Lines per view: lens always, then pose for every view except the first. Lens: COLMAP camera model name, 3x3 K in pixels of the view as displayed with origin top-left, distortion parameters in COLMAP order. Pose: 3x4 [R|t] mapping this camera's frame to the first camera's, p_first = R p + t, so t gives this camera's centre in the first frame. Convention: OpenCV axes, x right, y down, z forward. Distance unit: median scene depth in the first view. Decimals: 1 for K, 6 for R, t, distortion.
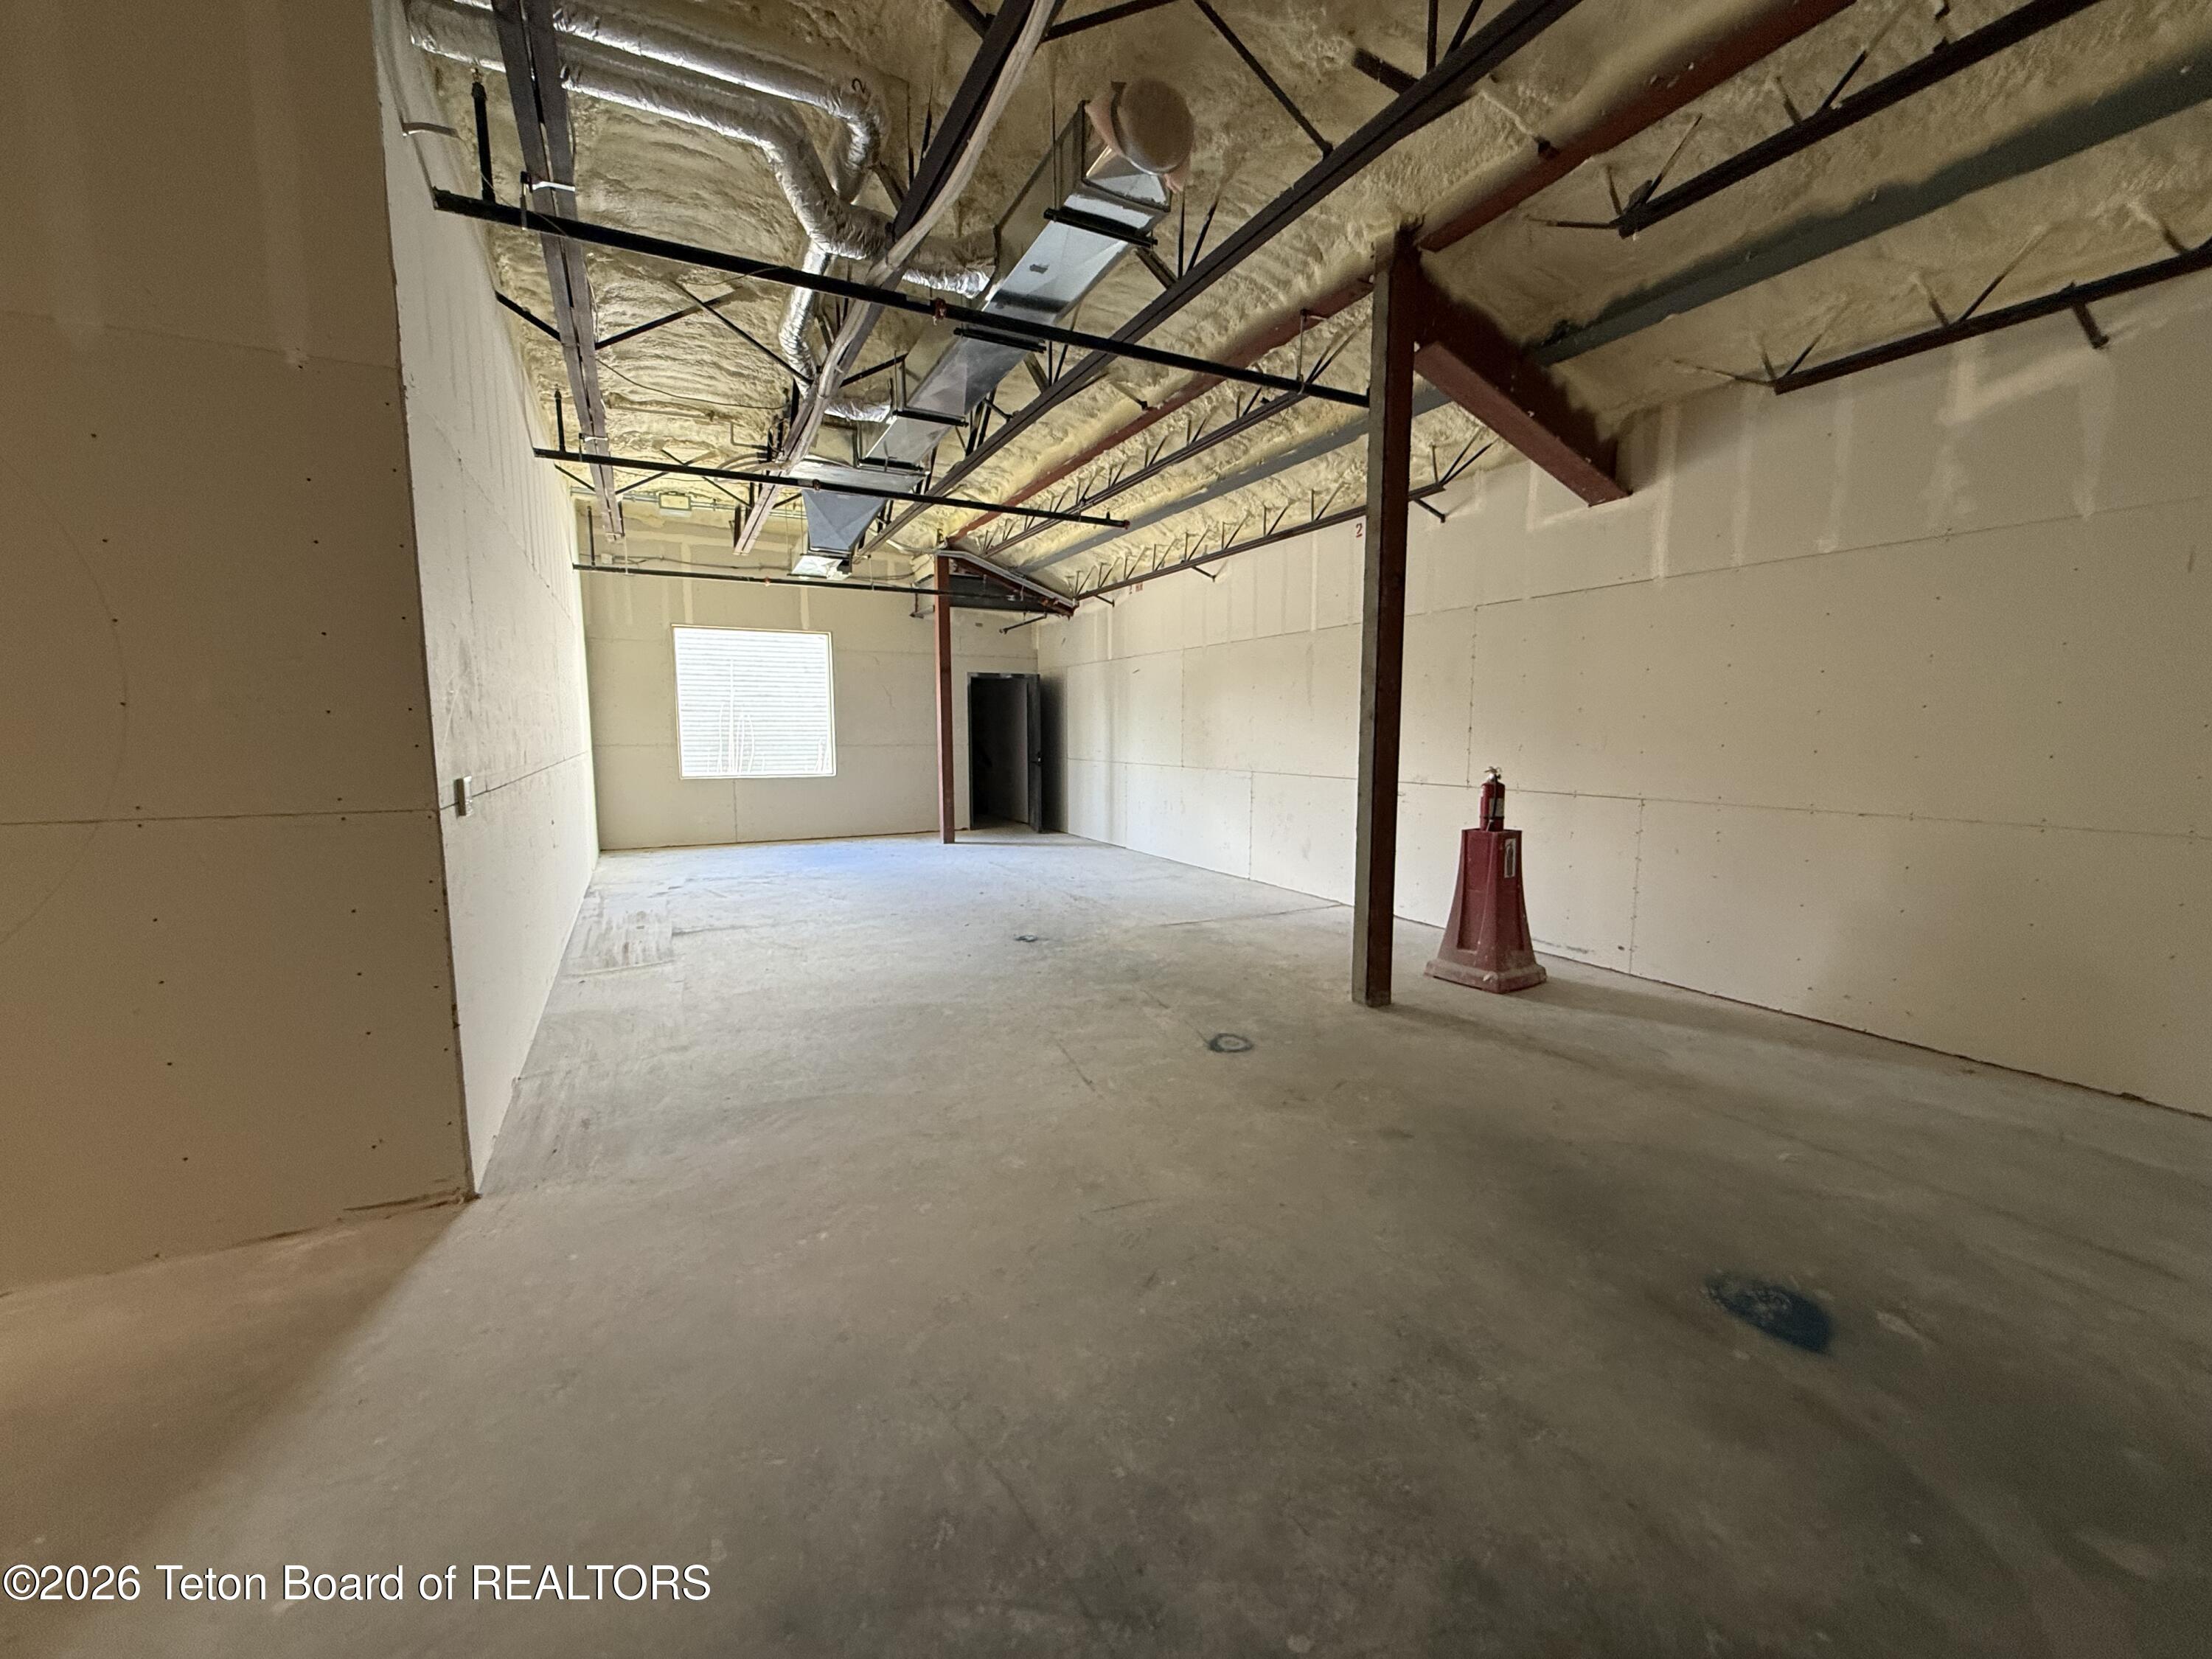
lens RADIAL K [[882.6, 0, 1108.5], [0, 882.6, 831.4], [0, 0, 1]] dist [0.001453, 0.000342]
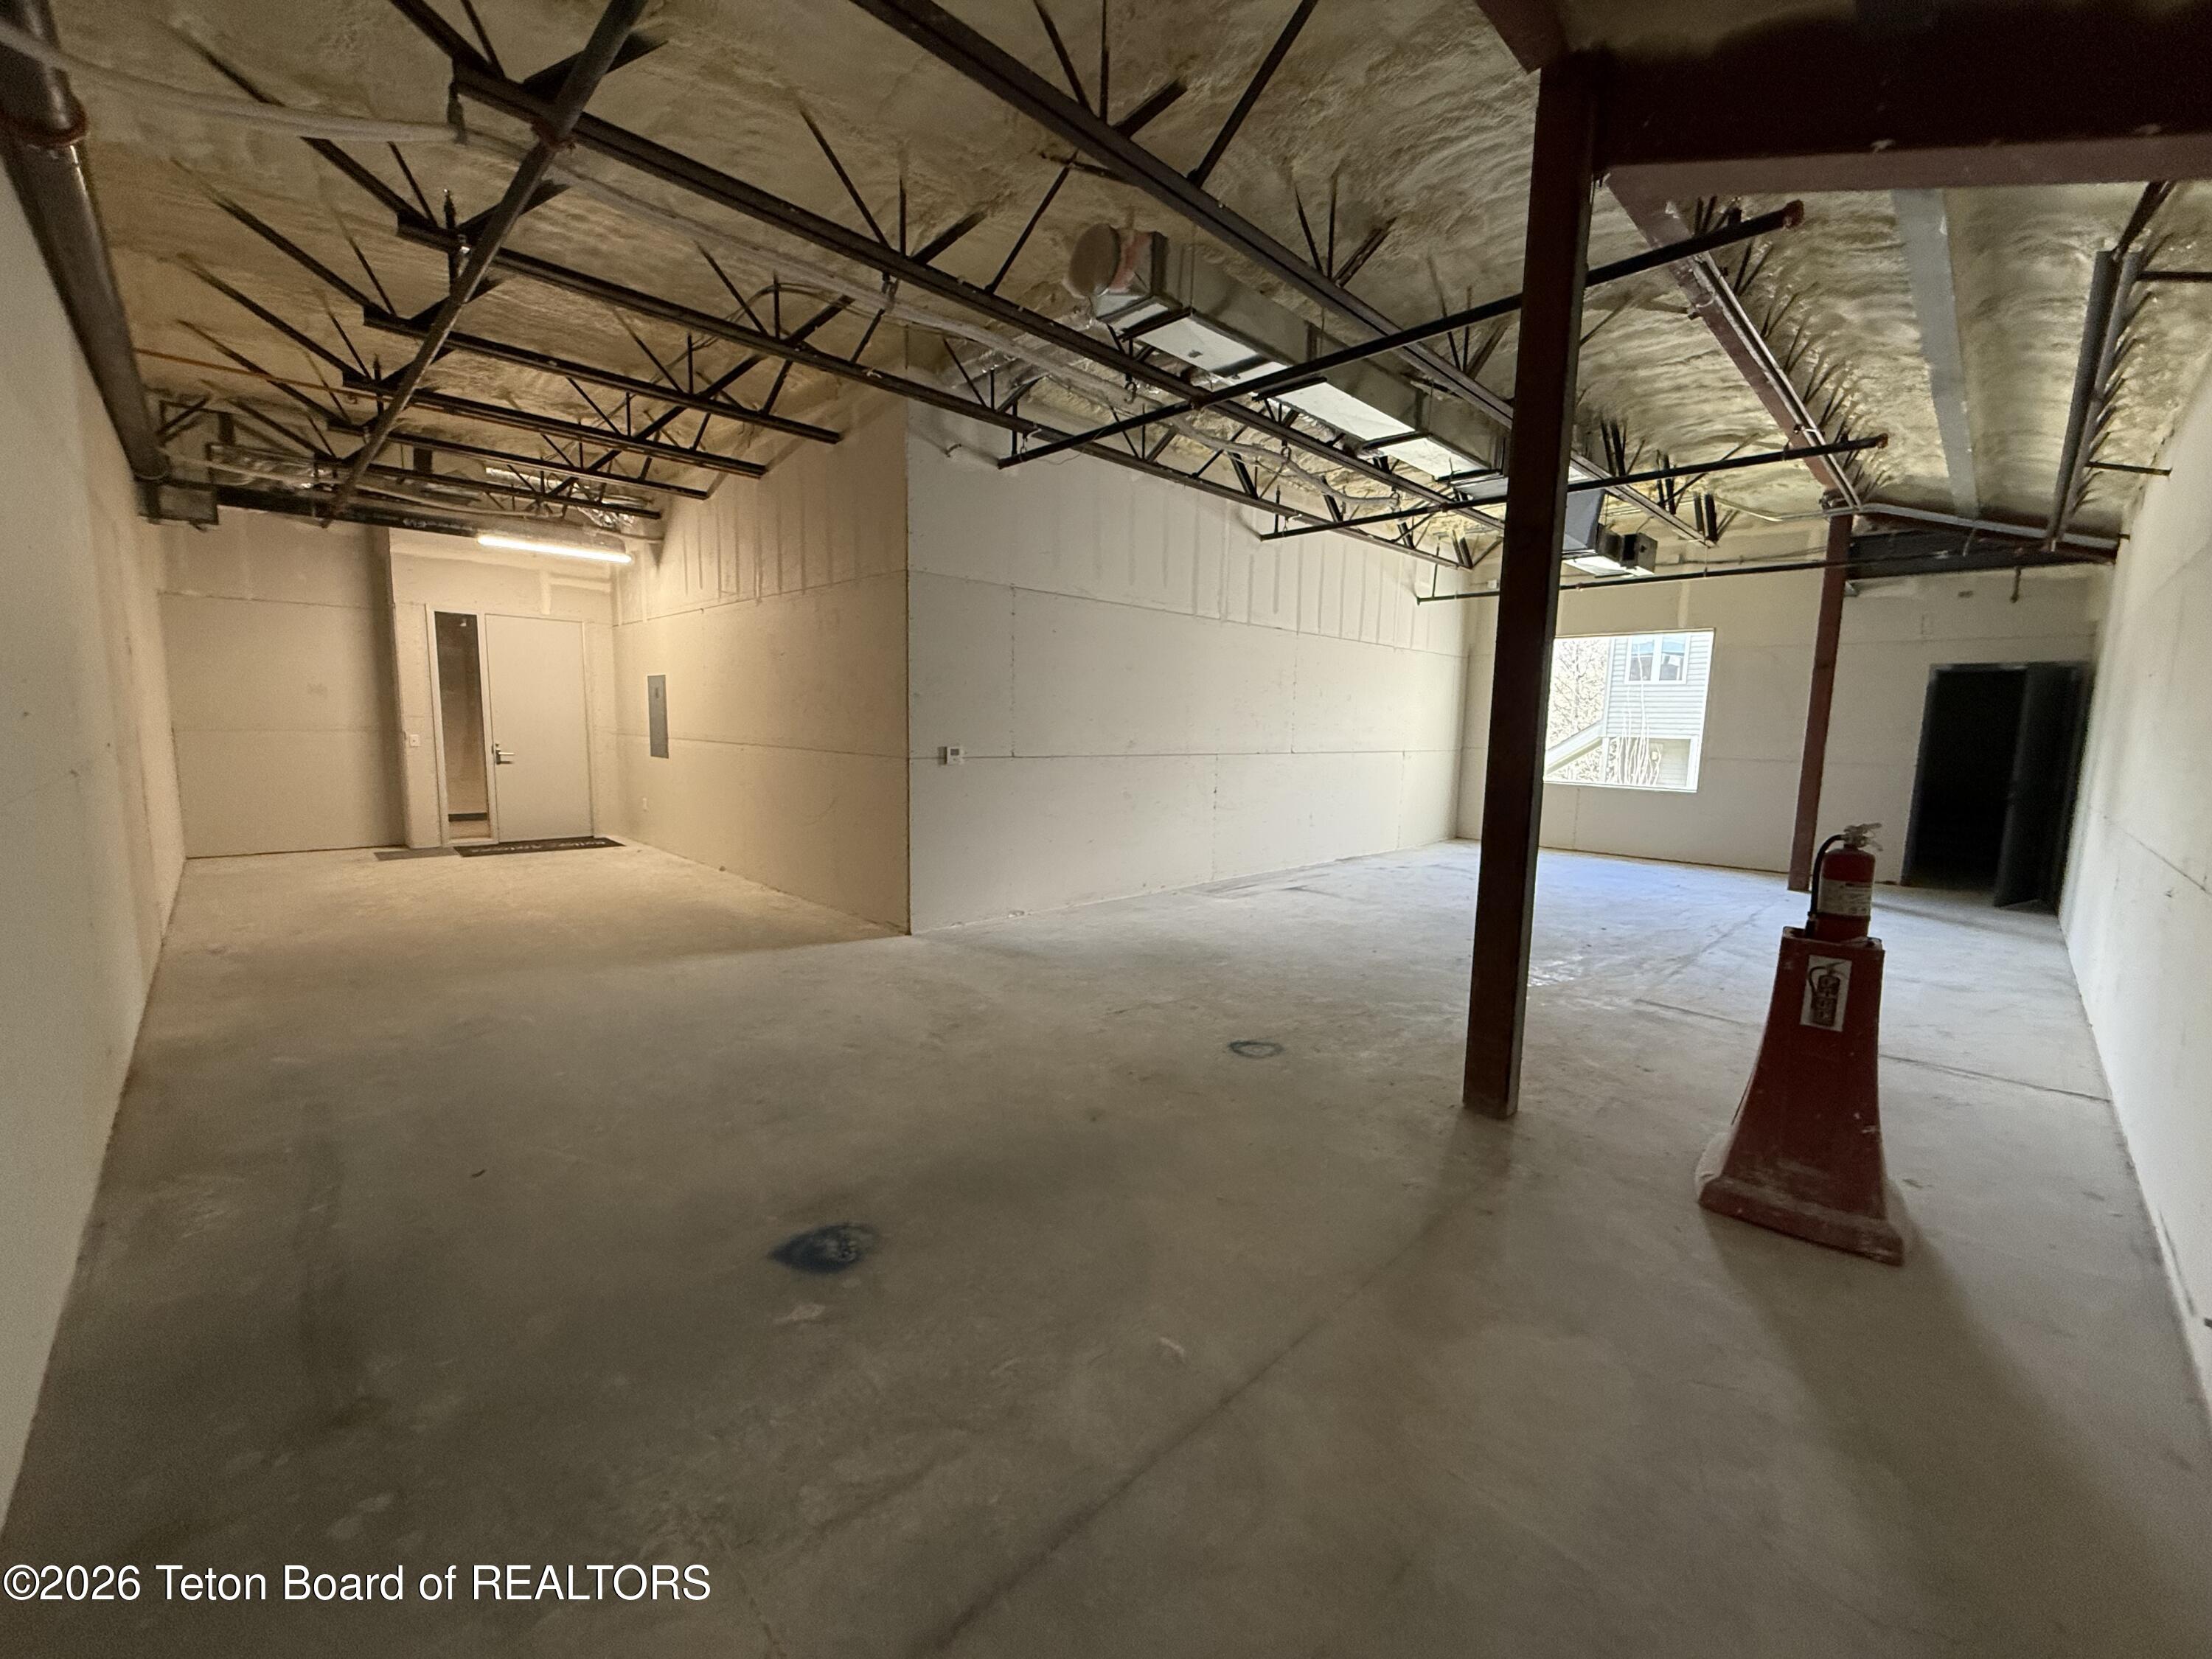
lens RADIAL K [[882.6, 0, 1104.8], [0, 882.6, 838.8], [0, 0, 1]] dist [0.001453, 0.000342]
pose [[0.288268, 0.129461, -0.948758, 0.995178], [-0.132039, 0.986727, 0.094524, -0.065513], [0.948403, 0.098025, 0.301536, 0.509113]]
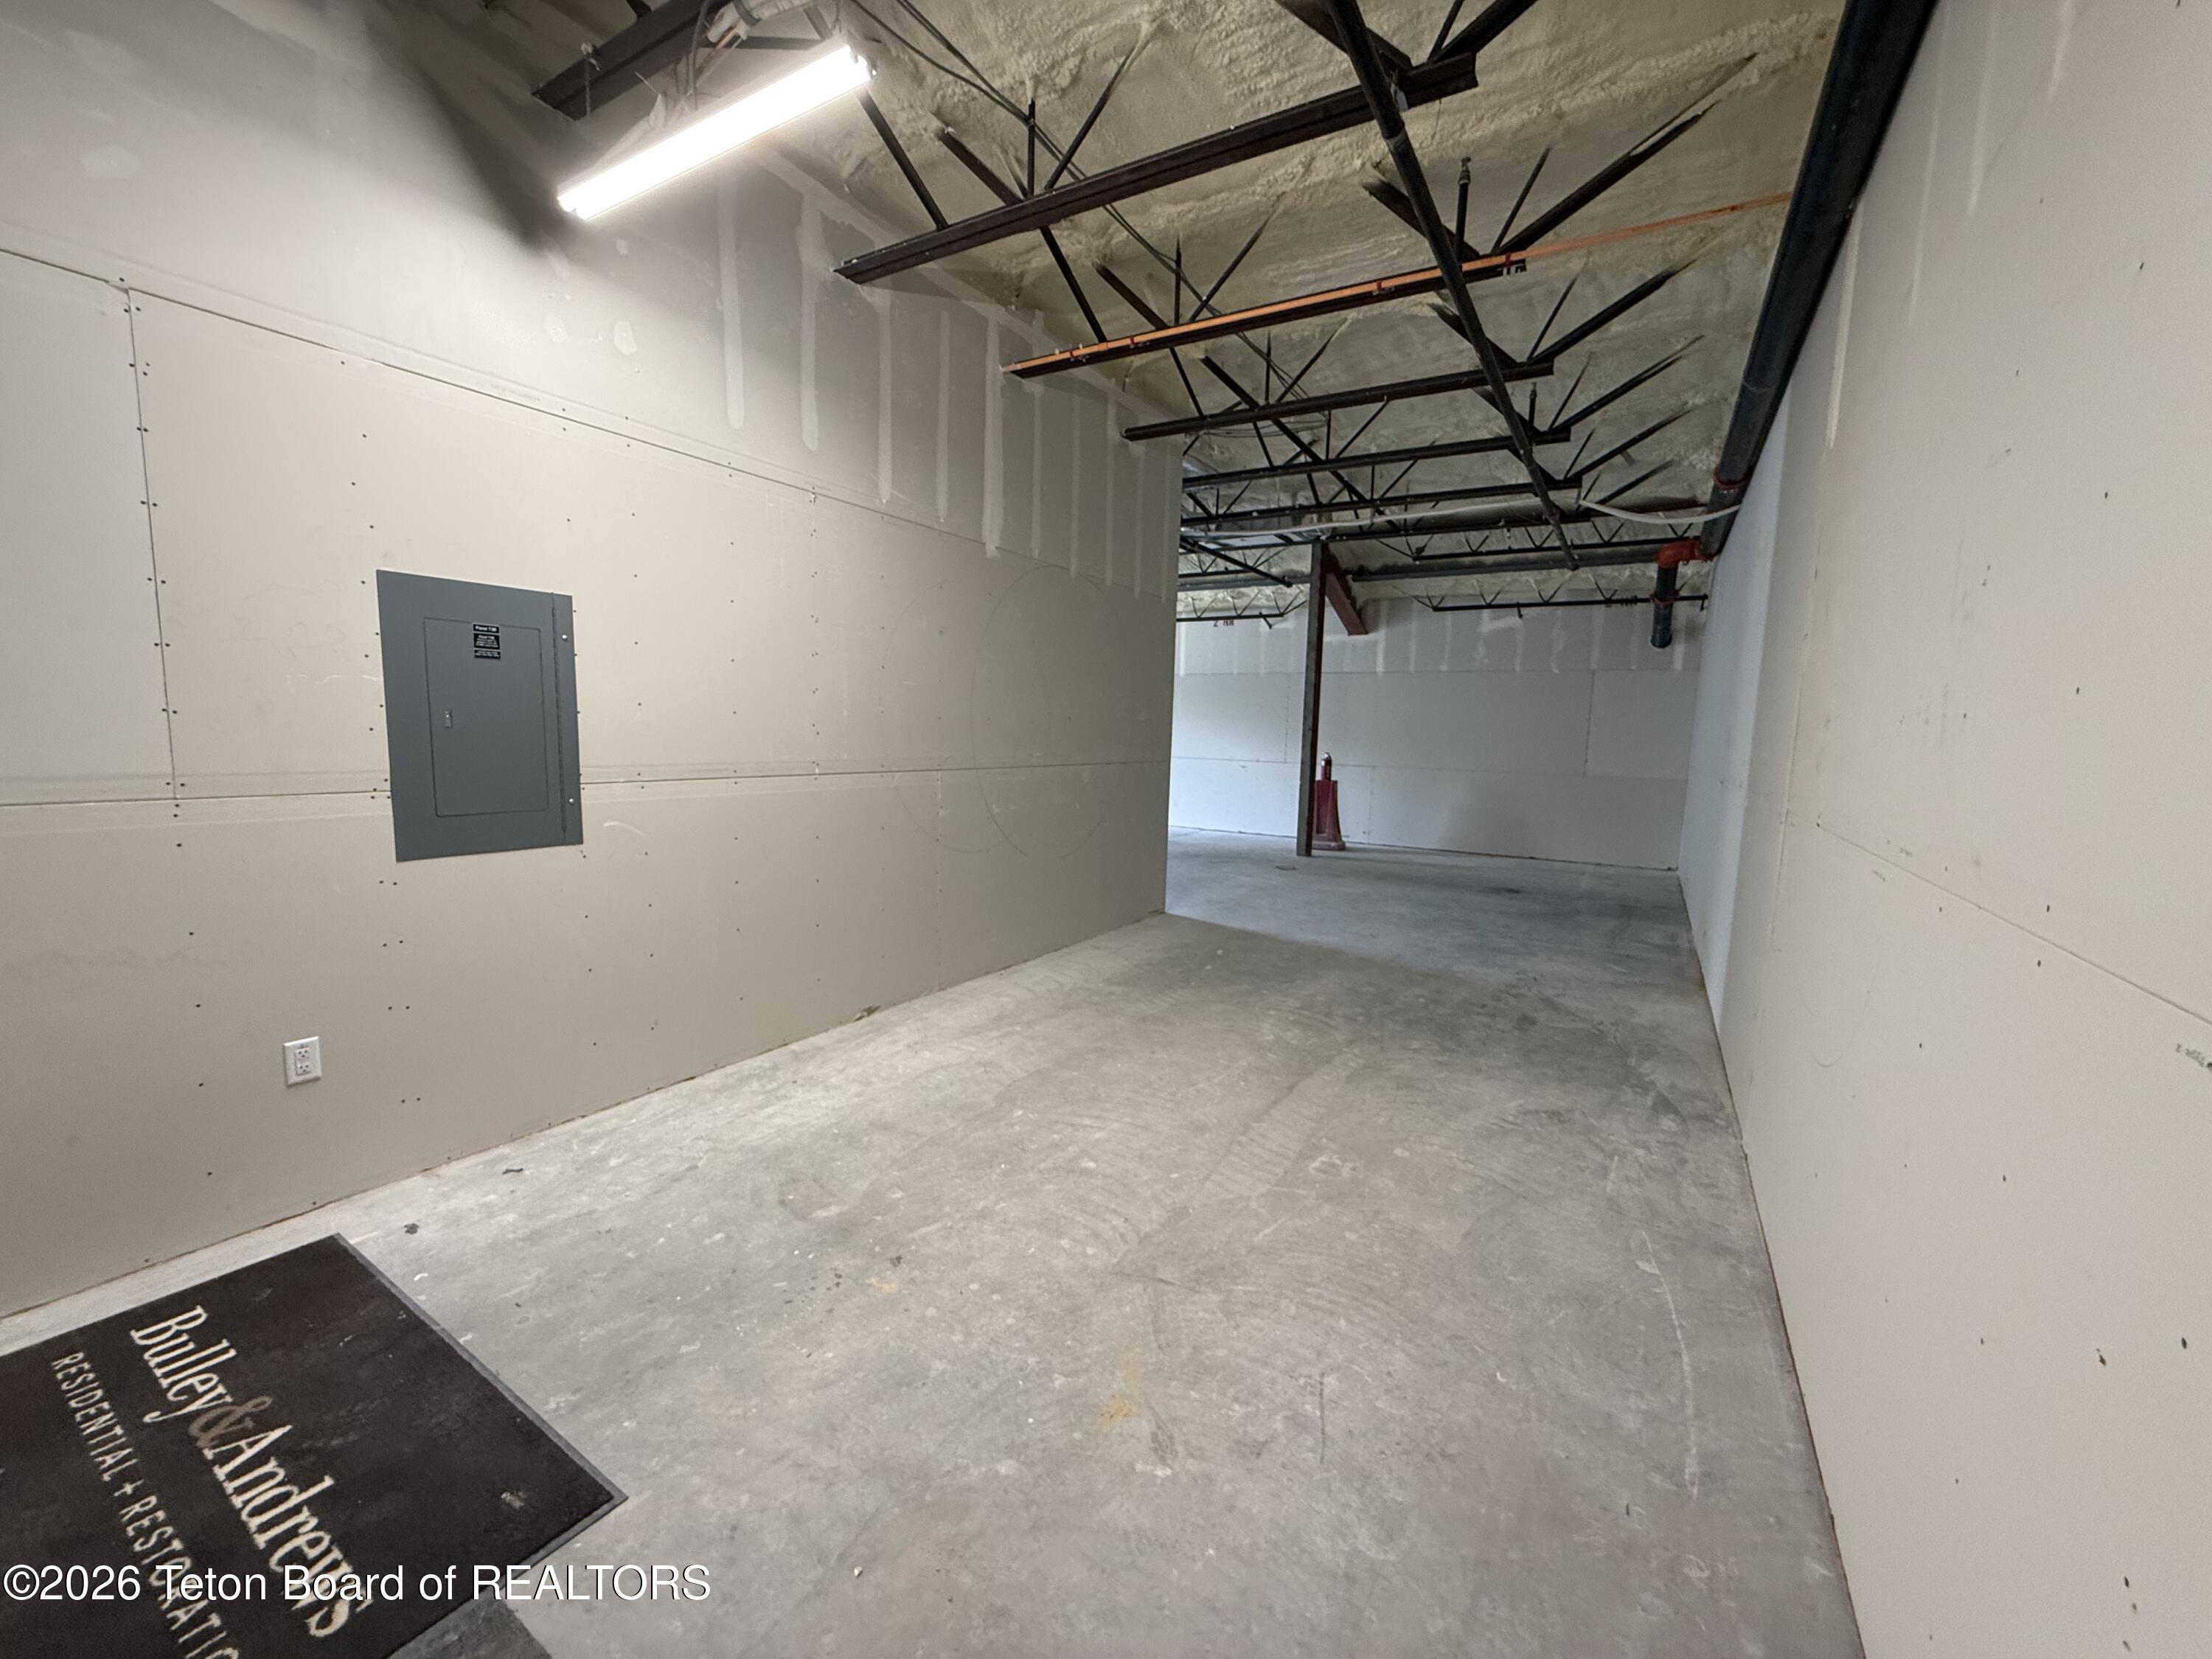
lens RADIAL K [[882.6, 0, 1109.1], [0, 882.6, 827.6], [0, 0, 1]] dist [0.001453, 0.000342]
pose [[0.856937, -0.033458, 0.514335, -1.292471], [0.033034, 0.999404, 0.009973, 0.081905], [-0.514362, 0.008444, 0.857532, -0.673730]]
